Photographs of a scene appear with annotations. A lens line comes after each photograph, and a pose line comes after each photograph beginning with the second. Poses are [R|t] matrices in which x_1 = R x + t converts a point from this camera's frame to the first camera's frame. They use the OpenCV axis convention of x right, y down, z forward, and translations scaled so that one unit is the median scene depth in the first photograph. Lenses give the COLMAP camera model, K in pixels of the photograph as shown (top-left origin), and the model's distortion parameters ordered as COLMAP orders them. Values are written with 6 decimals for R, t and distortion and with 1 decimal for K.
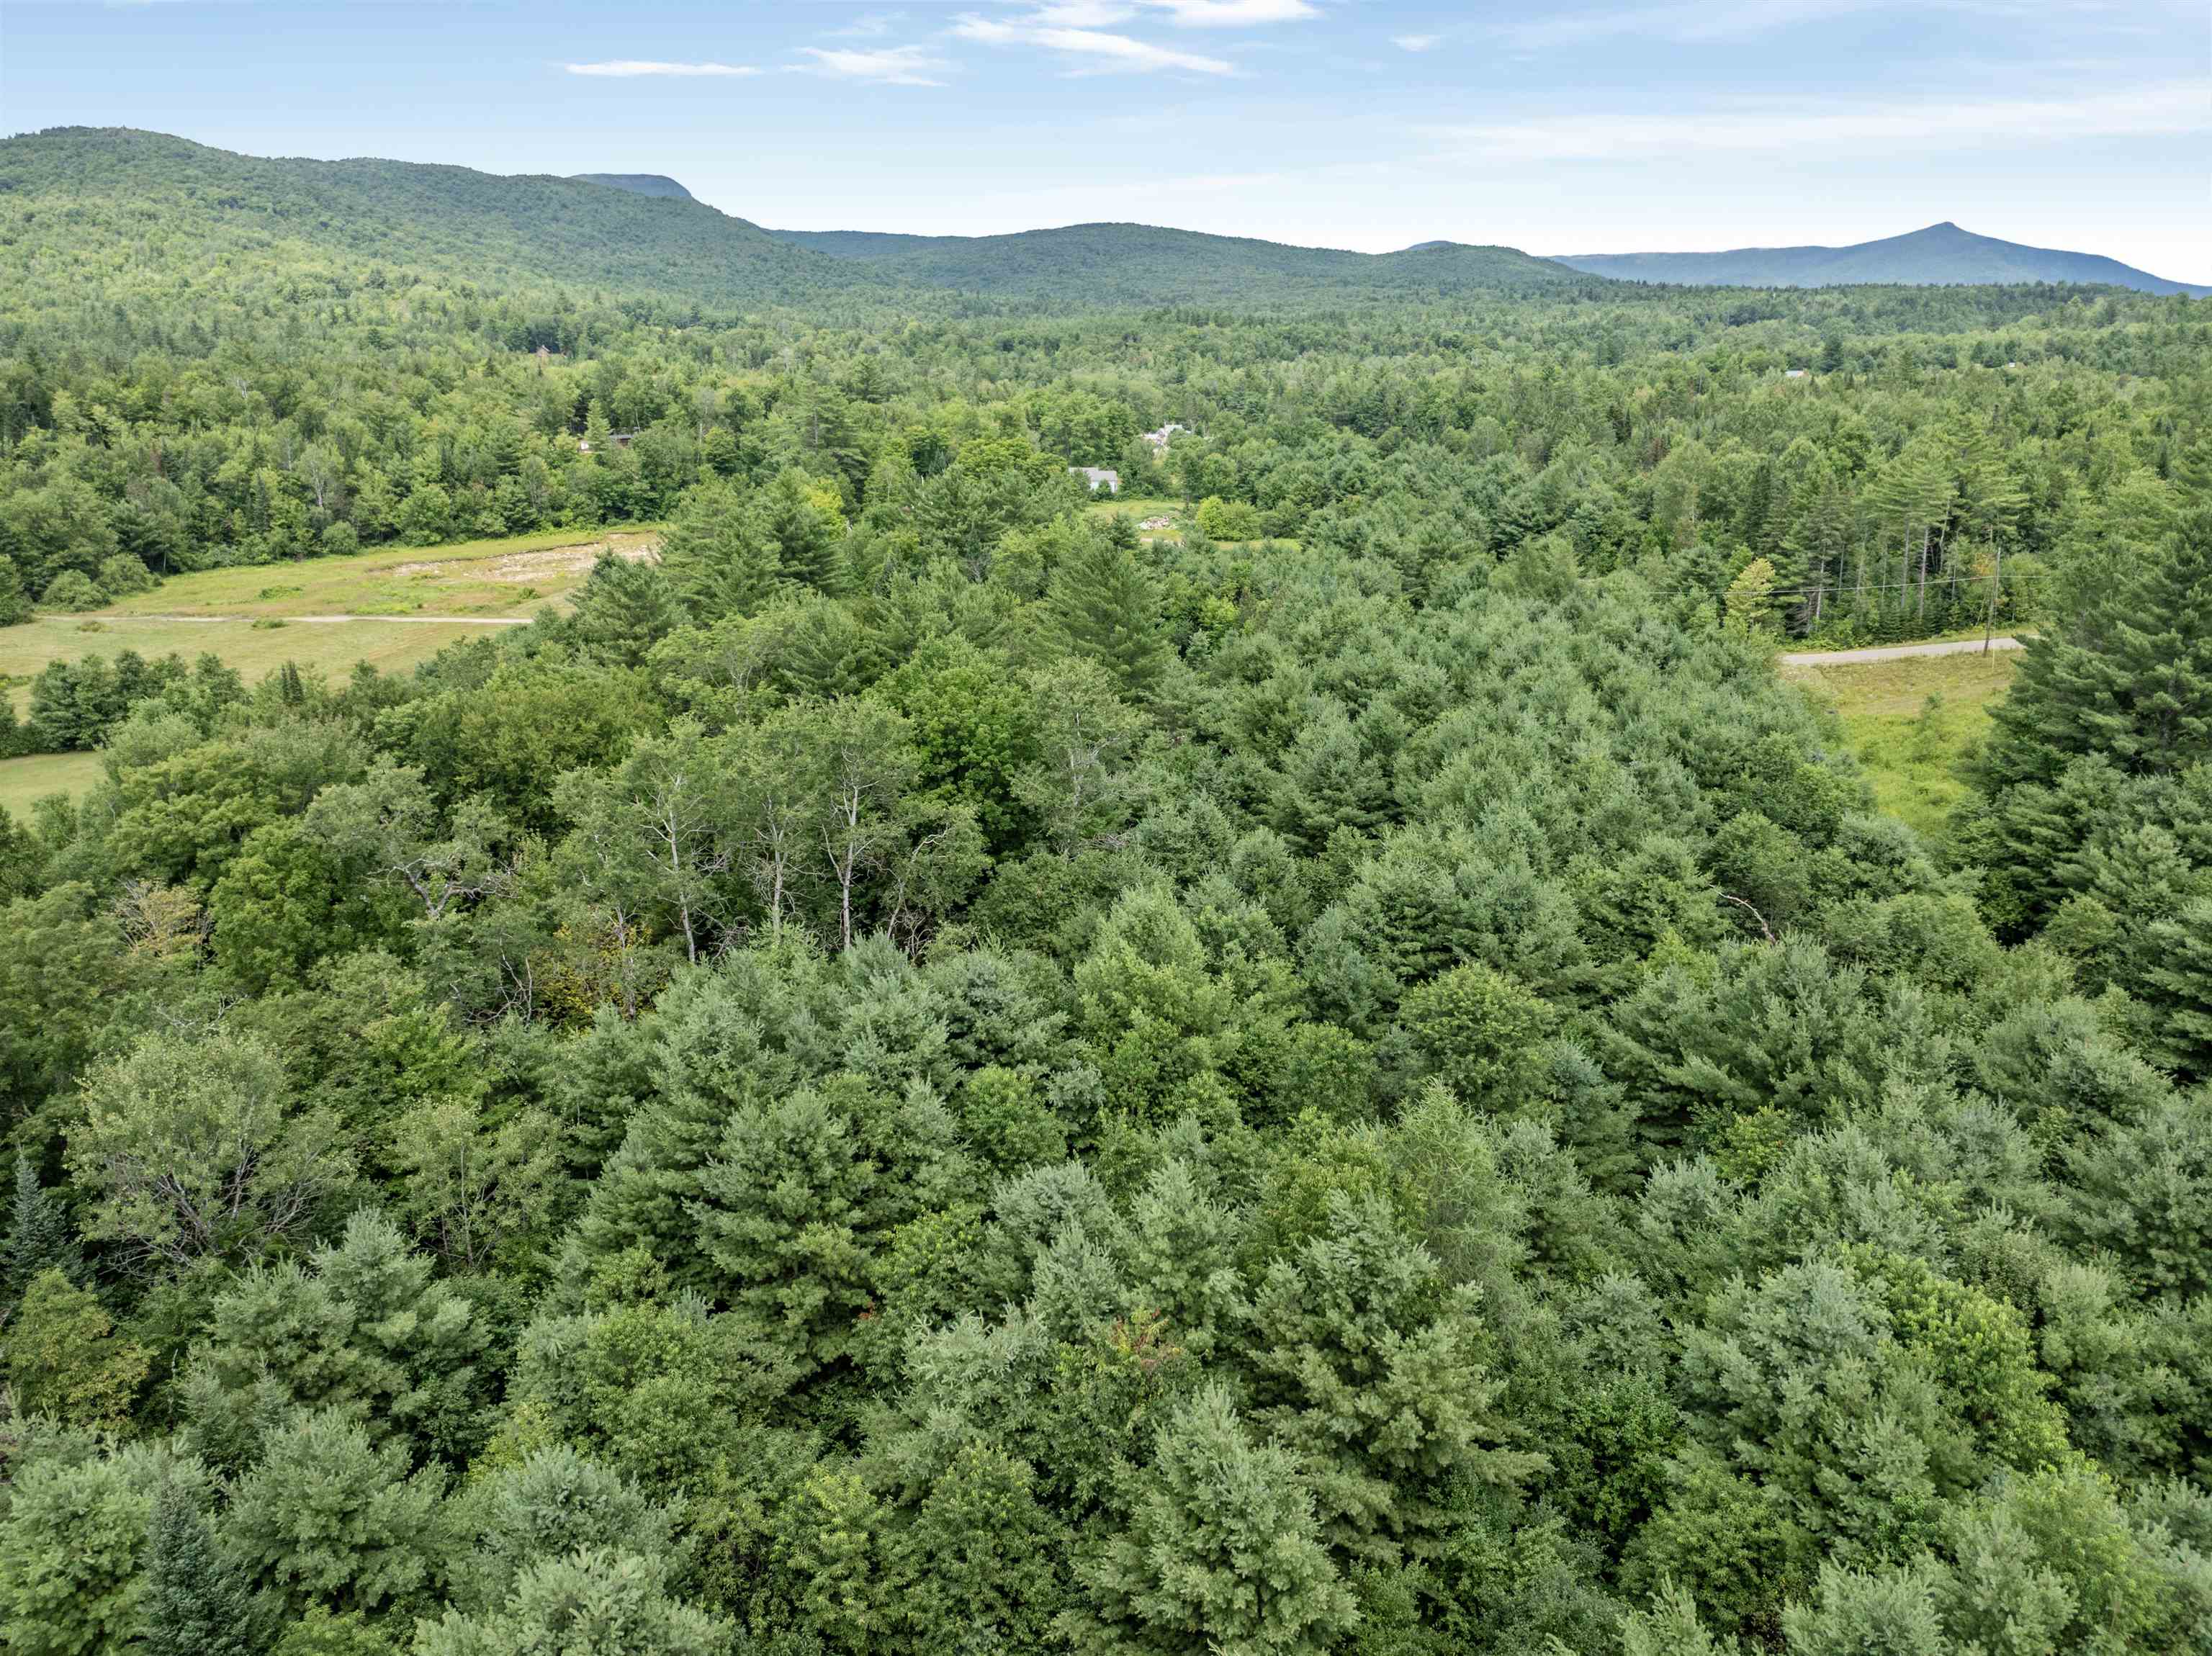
lens RADIAL K [[1554.2, 0, 1114.6], [0, 1554.2, 820.2], [0, 0, 1]] dist [-0.038736, -0.000747]
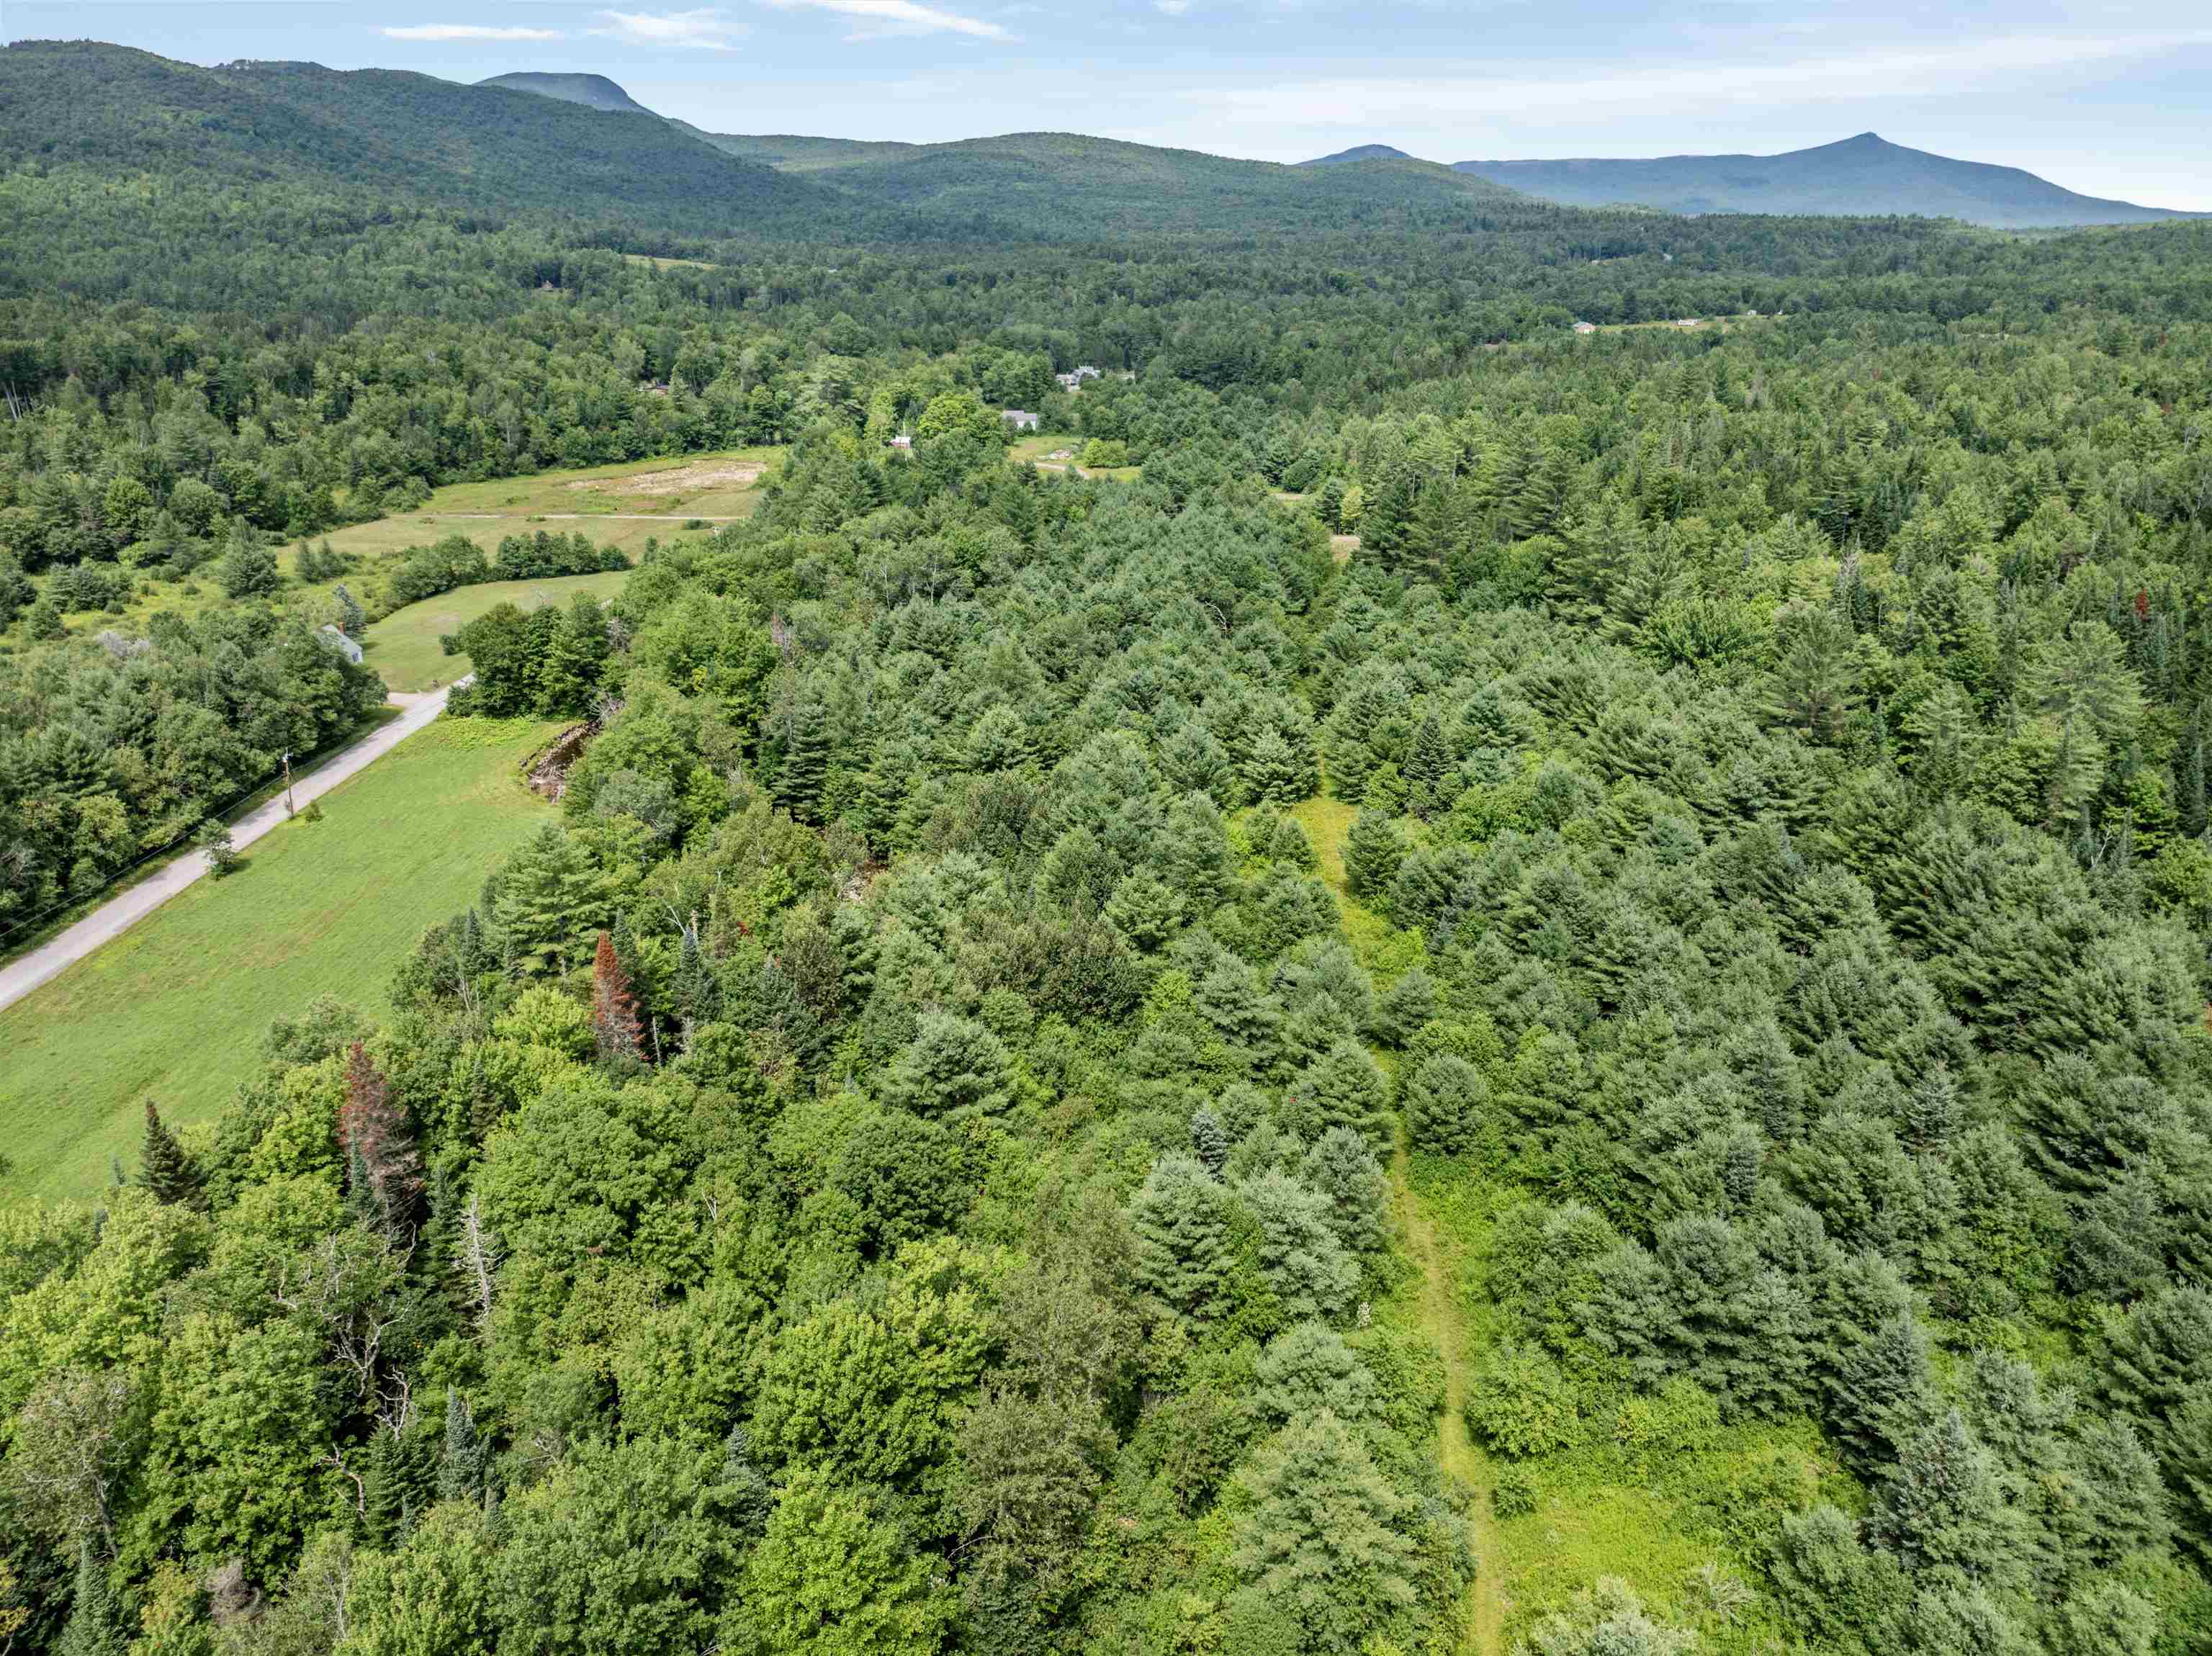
lens RADIAL K [[1554.2, 0, 1114.6], [0, 1554.2, 820.2], [0, 0, 1]] dist [-0.038736, -0.000747]
pose [[0.999278, -0.004605, 0.037721, 0.022309], [0.002320, 0.998171, 0.060412, 0.078297], [-0.037930, -0.060281, 0.997461, -0.570405]]
